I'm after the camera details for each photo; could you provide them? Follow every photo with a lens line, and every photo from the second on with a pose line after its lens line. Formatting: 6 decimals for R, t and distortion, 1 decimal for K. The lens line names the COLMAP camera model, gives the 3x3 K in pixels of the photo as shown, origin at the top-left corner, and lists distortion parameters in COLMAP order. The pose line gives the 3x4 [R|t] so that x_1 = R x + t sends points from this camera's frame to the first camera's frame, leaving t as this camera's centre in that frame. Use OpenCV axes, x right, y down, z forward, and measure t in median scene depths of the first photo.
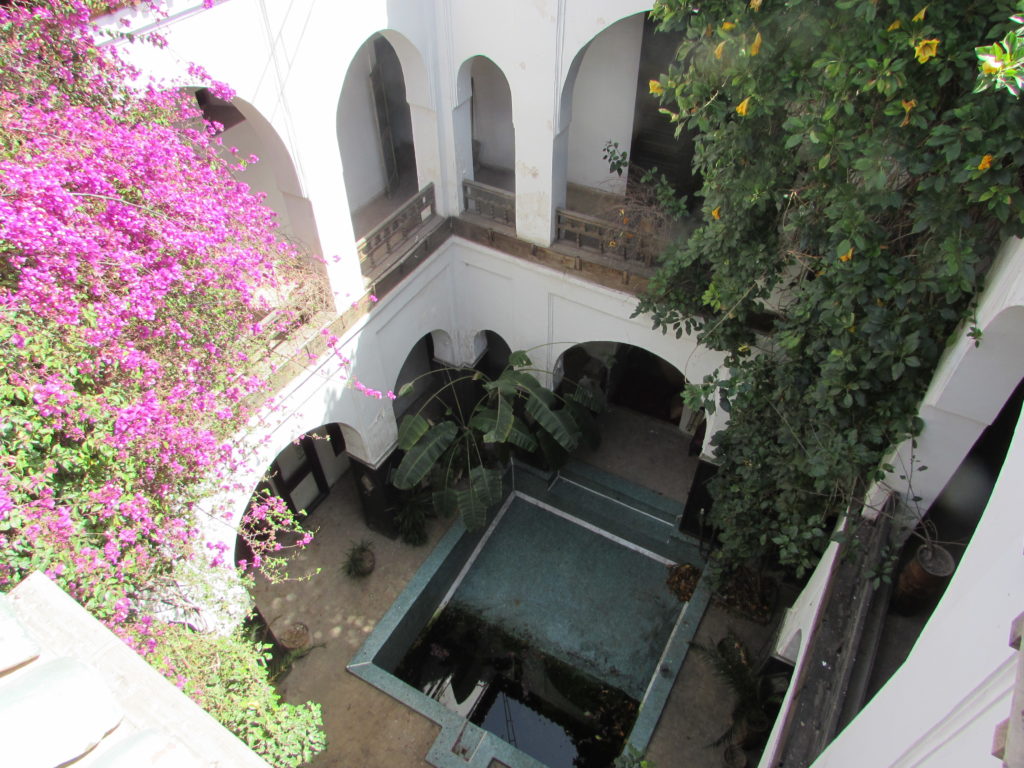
lens RADIAL K [[745.6, 0, 512.0], [0, 745.6, 384.0], [0, 0, 1]] dist [-0.022755, 0.006721]
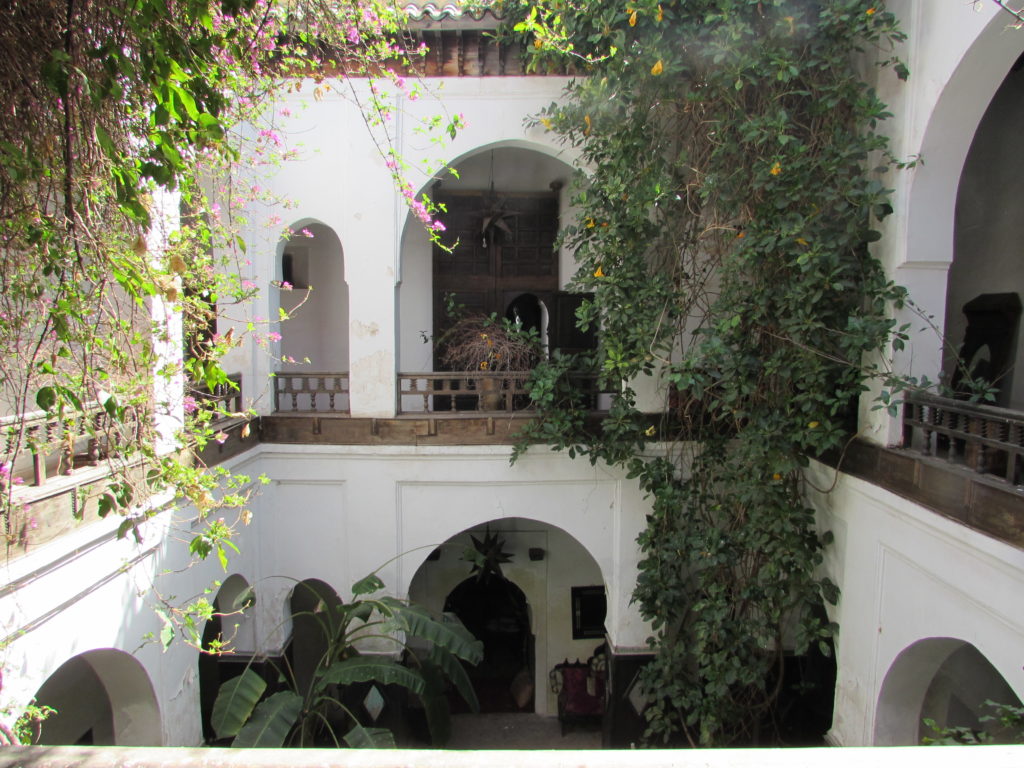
lens RADIAL K [[745.6, 0, 512.0], [0, 745.6, 384.0], [0, 0, 1]] dist [-0.022755, 0.006721]
pose [[0.862754, -0.019000, 0.505266, -0.377355], [0.346274, 0.750375, -0.563055, 0.452972], [-0.368442, 0.660739, 0.653969, 0.486549]]
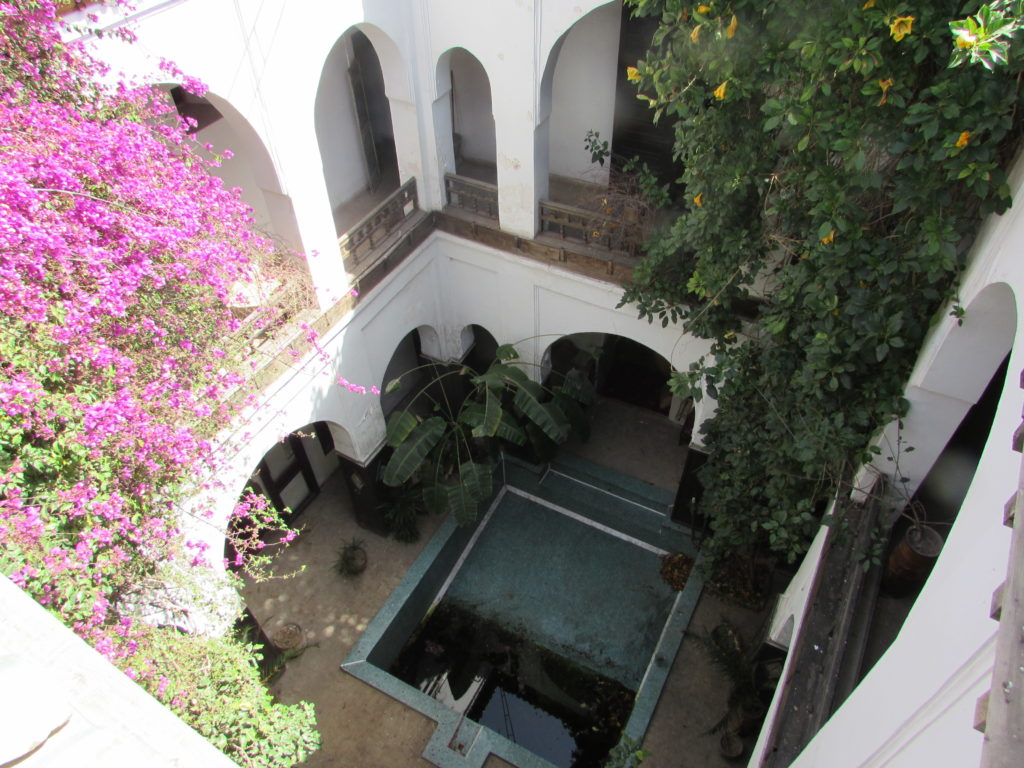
lens RADIAL K [[745.6, 0, 512.0], [0, 745.6, 384.0], [0, 0, 1]] dist [-0.022755, 0.006721]
pose [[0.999606, -0.025943, 0.010695, 0.008476], [0.025889, 0.999651, 0.005199, 0.005591], [-0.010826, -0.004920, 0.999929, 0.005477]]
